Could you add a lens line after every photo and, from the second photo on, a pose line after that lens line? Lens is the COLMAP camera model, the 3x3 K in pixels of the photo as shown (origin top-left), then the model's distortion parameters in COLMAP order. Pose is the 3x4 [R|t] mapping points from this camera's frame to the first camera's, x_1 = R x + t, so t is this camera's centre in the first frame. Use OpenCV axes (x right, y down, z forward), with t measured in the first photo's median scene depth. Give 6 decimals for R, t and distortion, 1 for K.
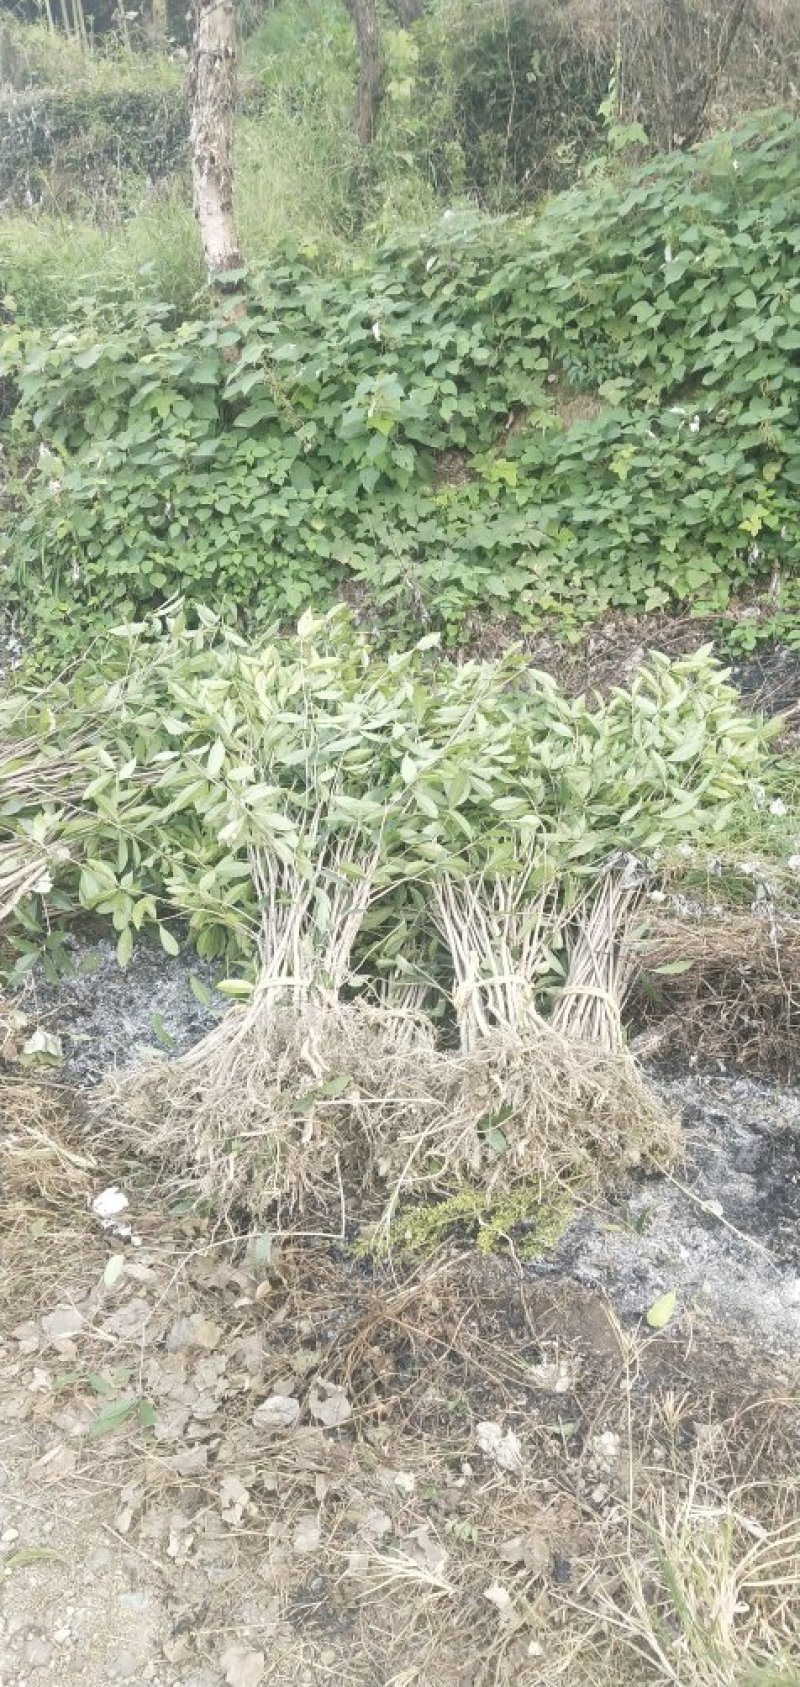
lens RADIAL K [[1342.6, 0, 383.9], [0, 1342.6, 843.8], [0, 0, 1]] dist [-0.010245, 0.072806]
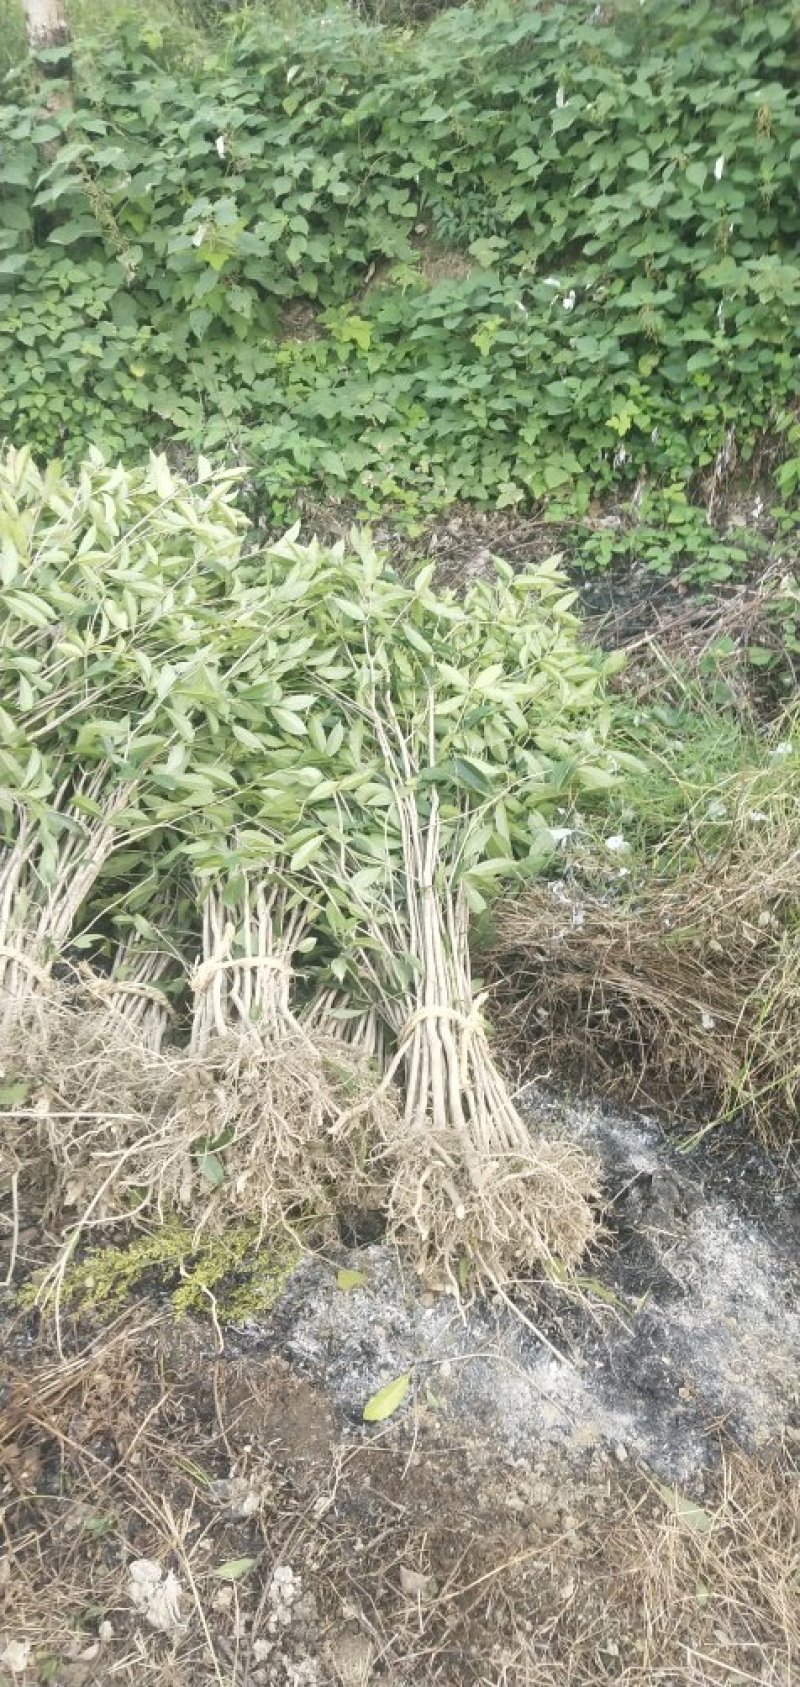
lens RADIAL K [[1342.6, 0, 383.9], [0, 1342.6, 843.8], [0, 0, 1]] dist [-0.010245, 0.072806]
pose [[0.991900, 0.069909, 0.106049, 0.038749], [-0.079902, 0.992444, 0.093114, -0.026891], [-0.098738, -0.100833, 0.989992, 0.091119]]
